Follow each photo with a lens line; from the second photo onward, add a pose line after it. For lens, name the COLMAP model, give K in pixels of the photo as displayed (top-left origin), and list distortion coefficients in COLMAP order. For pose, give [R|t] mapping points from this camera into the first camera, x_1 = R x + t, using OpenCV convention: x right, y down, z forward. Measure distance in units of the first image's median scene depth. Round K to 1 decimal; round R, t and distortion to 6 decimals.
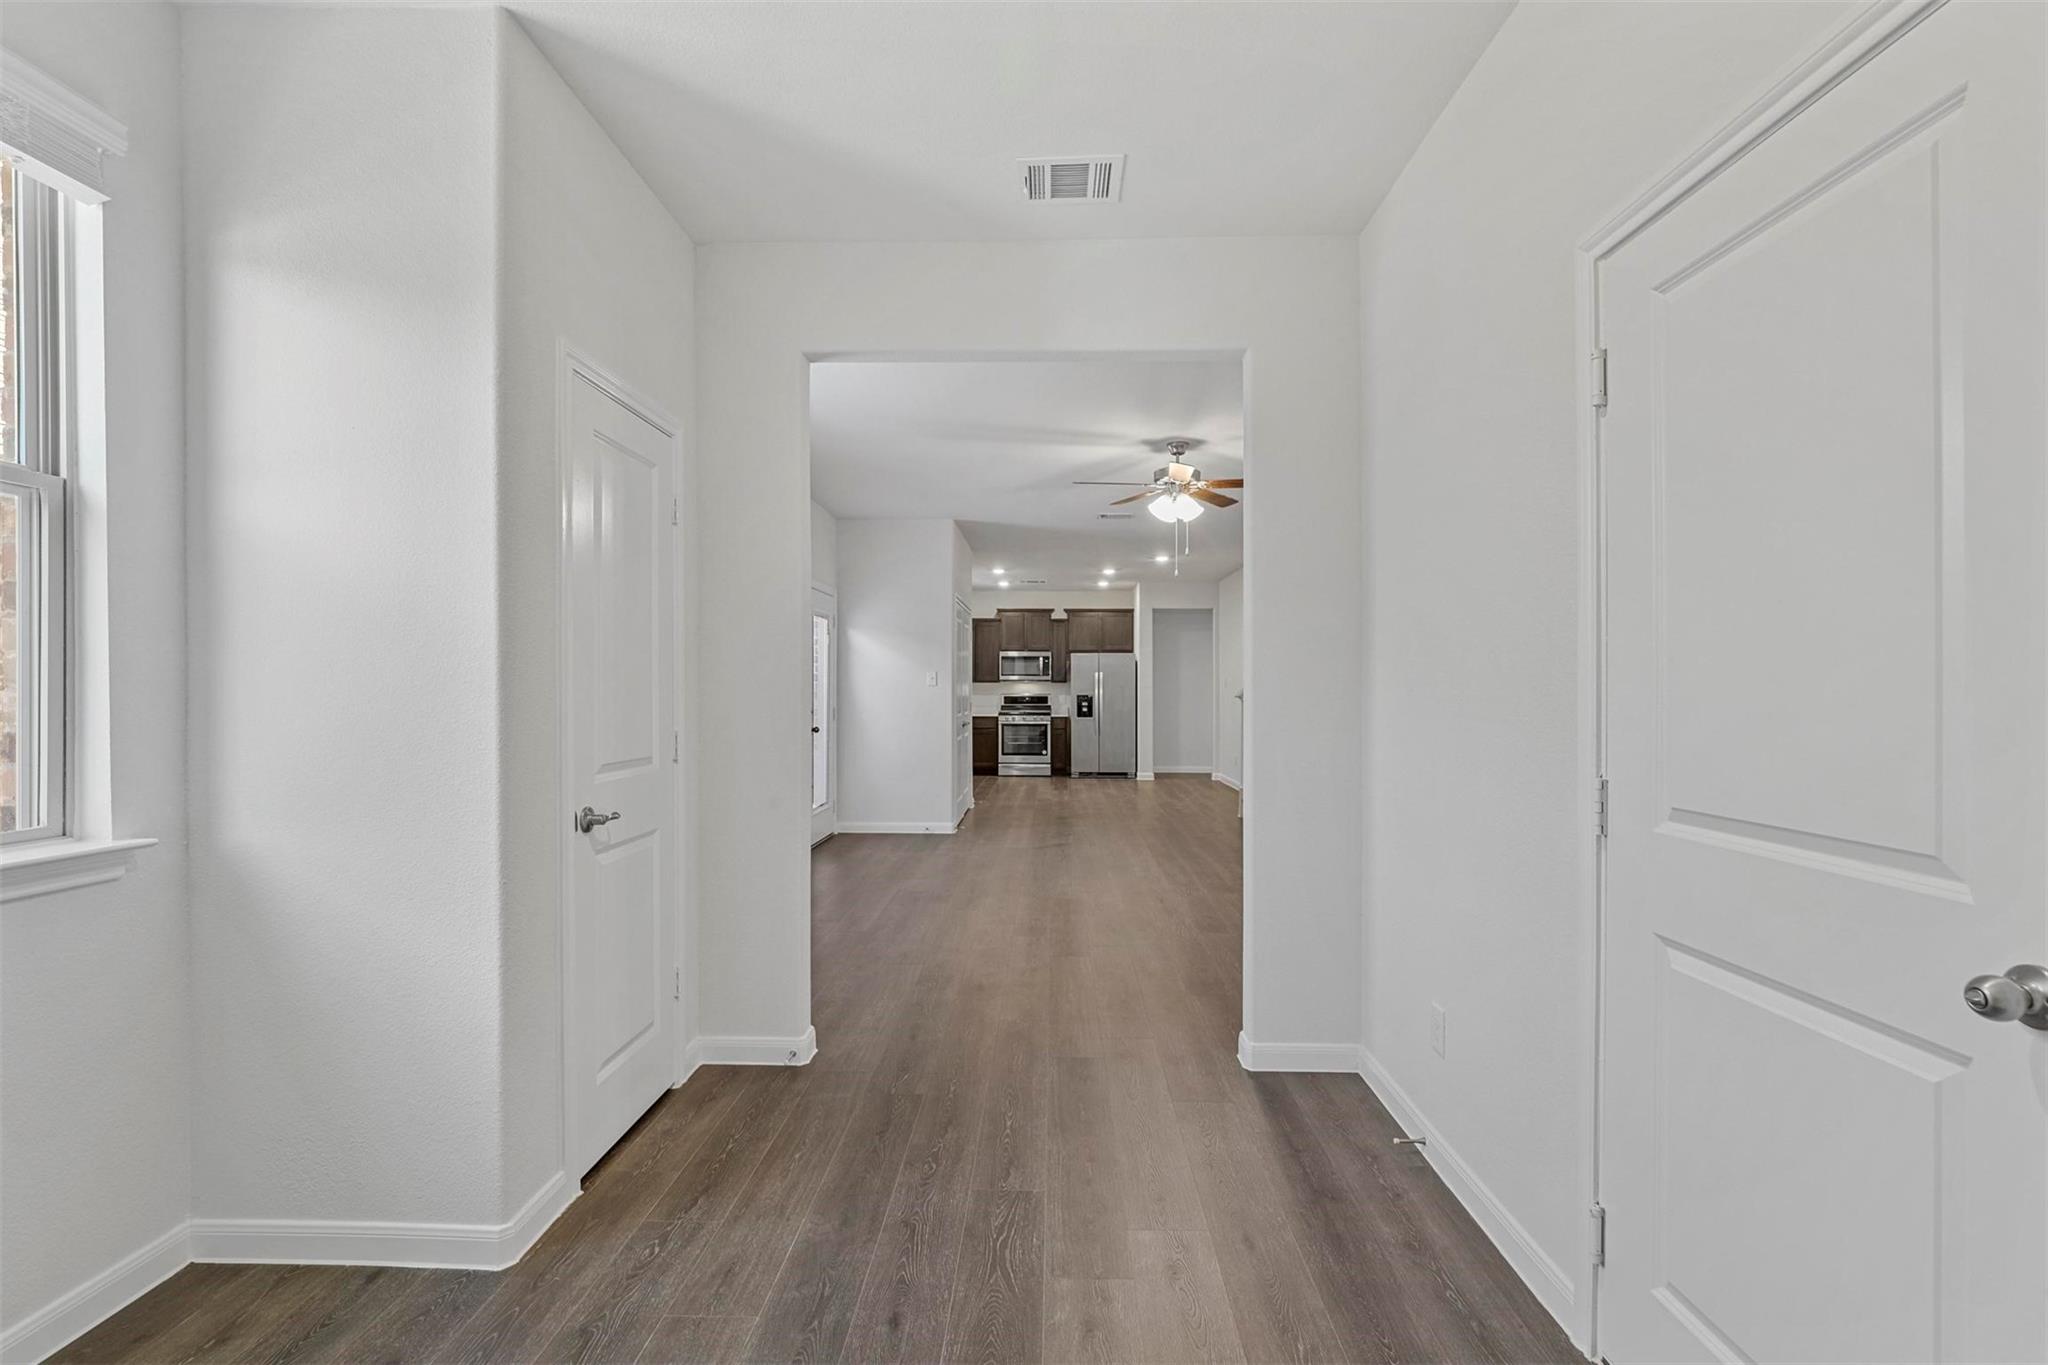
lens RADIAL K [[963.0, 0, 1012.7], [0, 963.0, 686.5], [0, 0, 1]] dist [-0.025792, 0.000030]
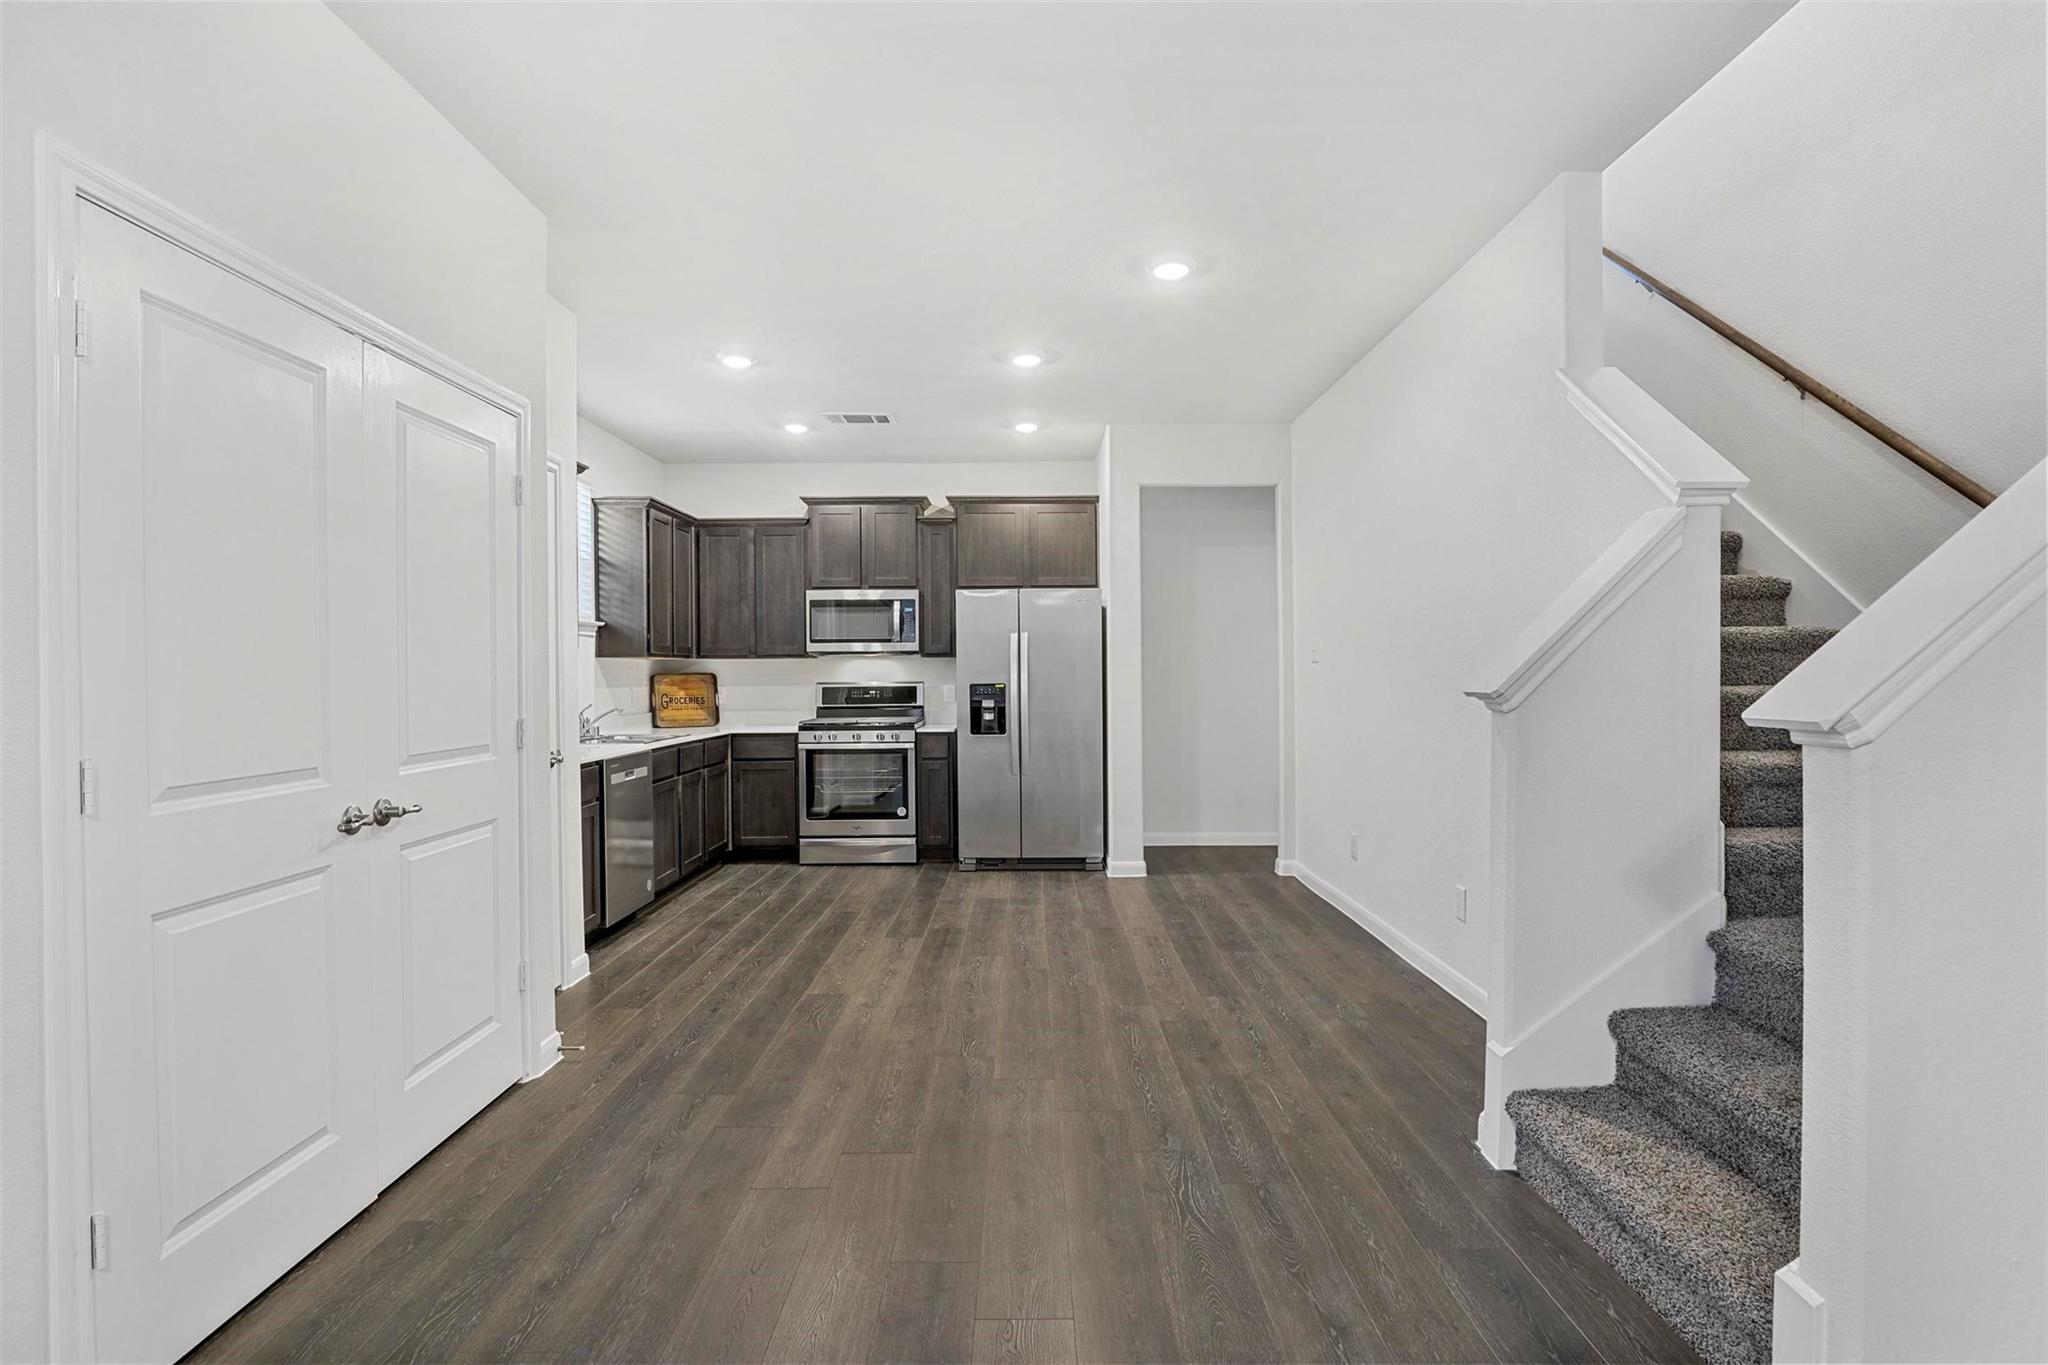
lens RADIAL K [[1086.8, 0, 1040.8], [0, 1086.8, 686.0], [0, 0, 1]] dist [-0.003867, 0.000086]
pose [[0.998631, -0.007728, 0.051725, 0.072195], [0.007238, 0.999927, 0.009653, 0.005264], [-0.051795, -0.009266, 0.998615, 0.494901]]
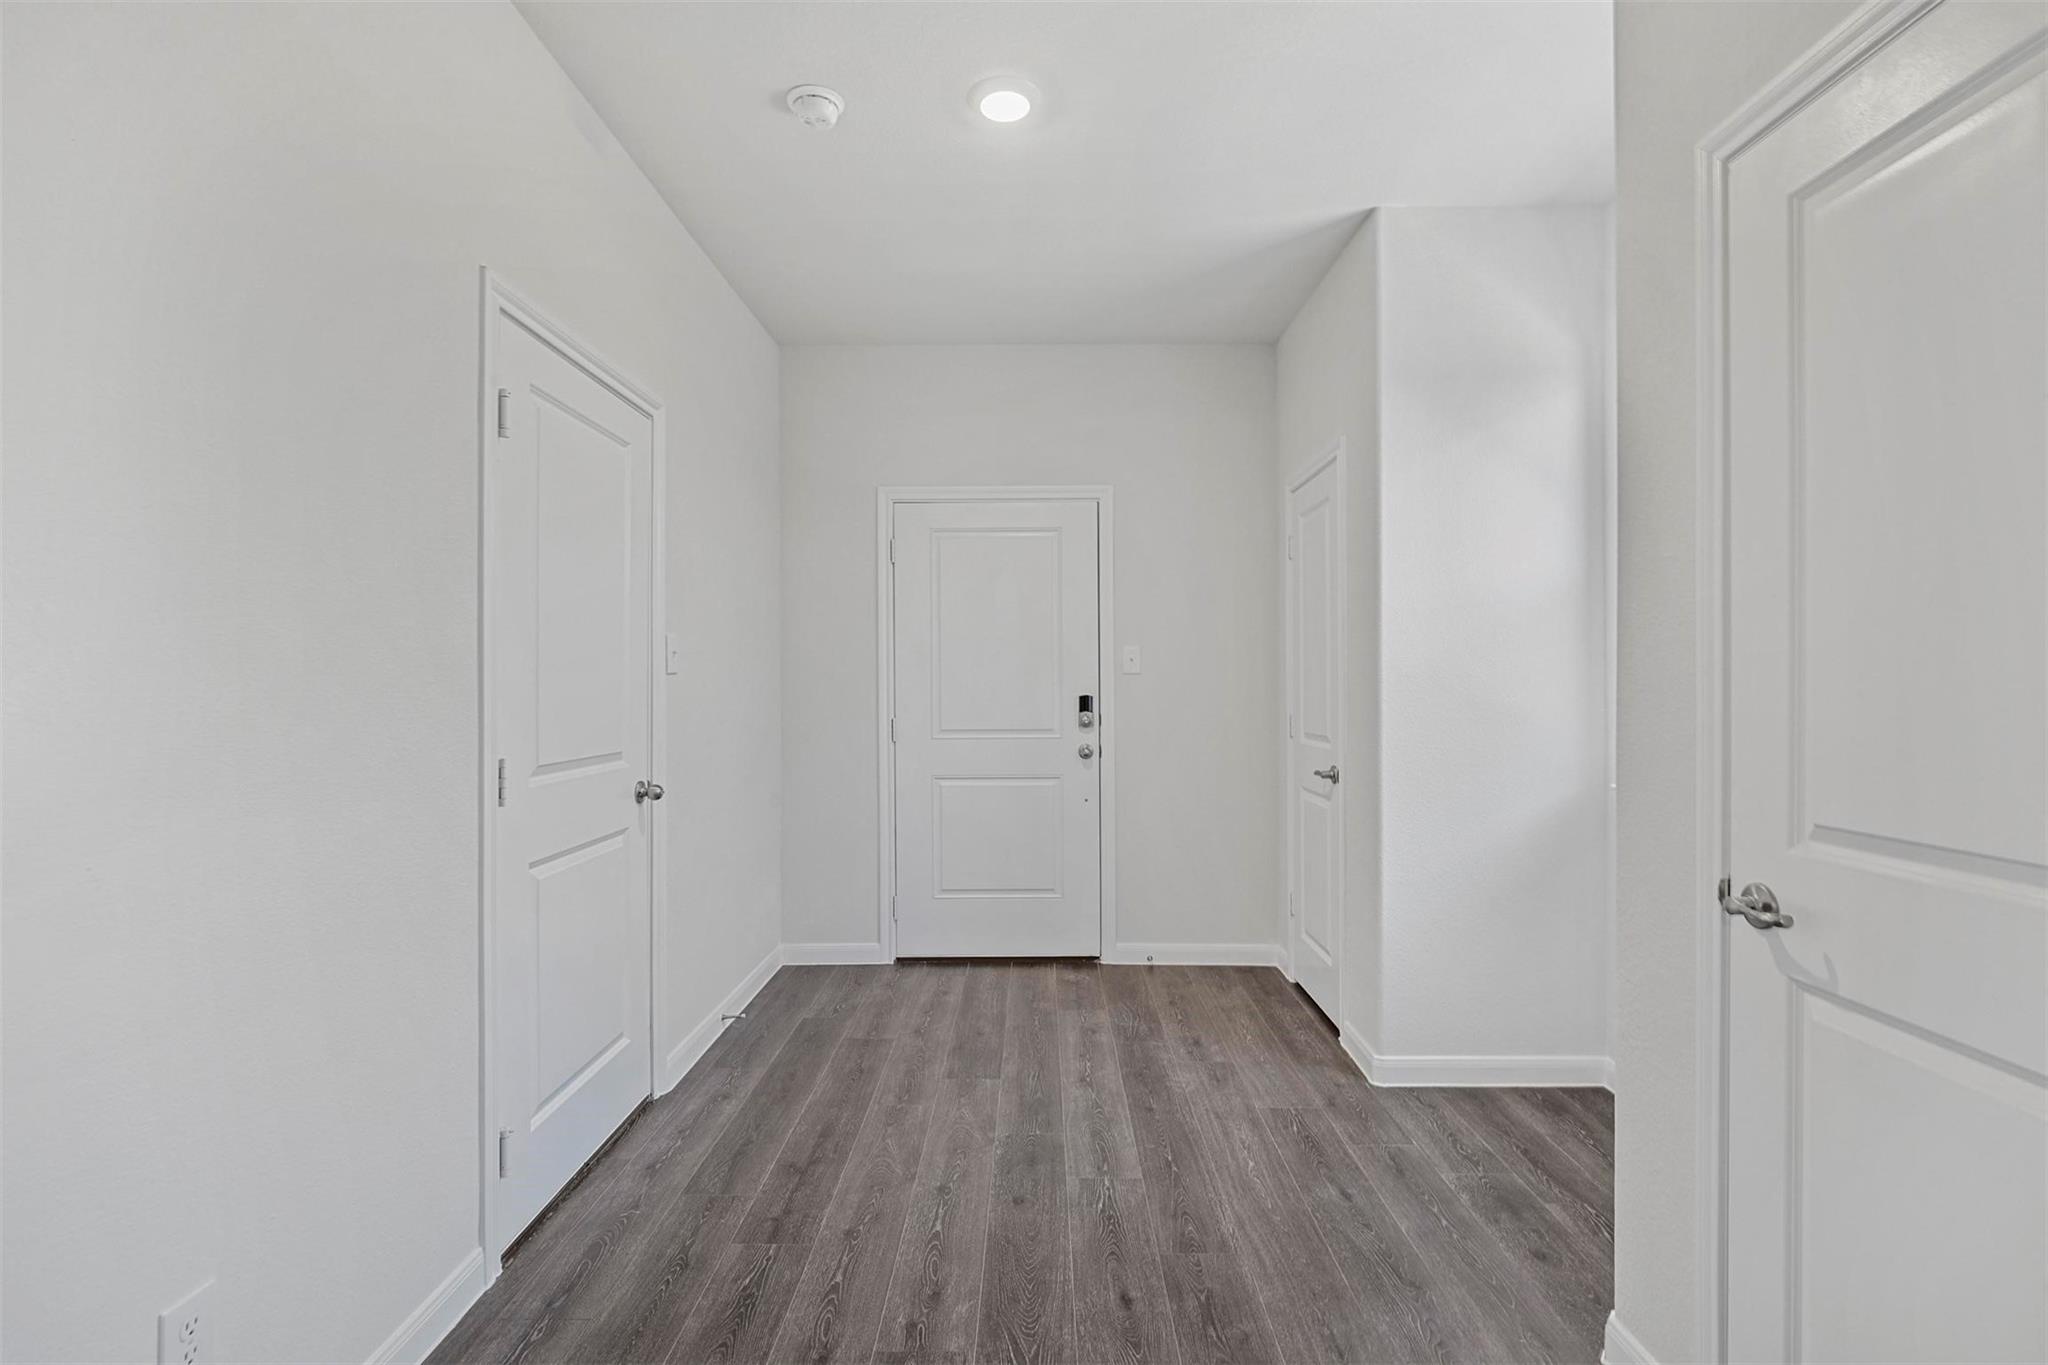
lens RADIAL K [[963.0, 0, 1024.5], [0, 963.0, 685.7], [0, 0, 1]] dist [-0.025792, 0.000030]
pose [[-0.999636, 0.001627, -0.026914, 0.005862], [0.001702, 0.999995, -0.002748, 0.006232], [0.026909, -0.002793, -0.999634, 1.072716]]
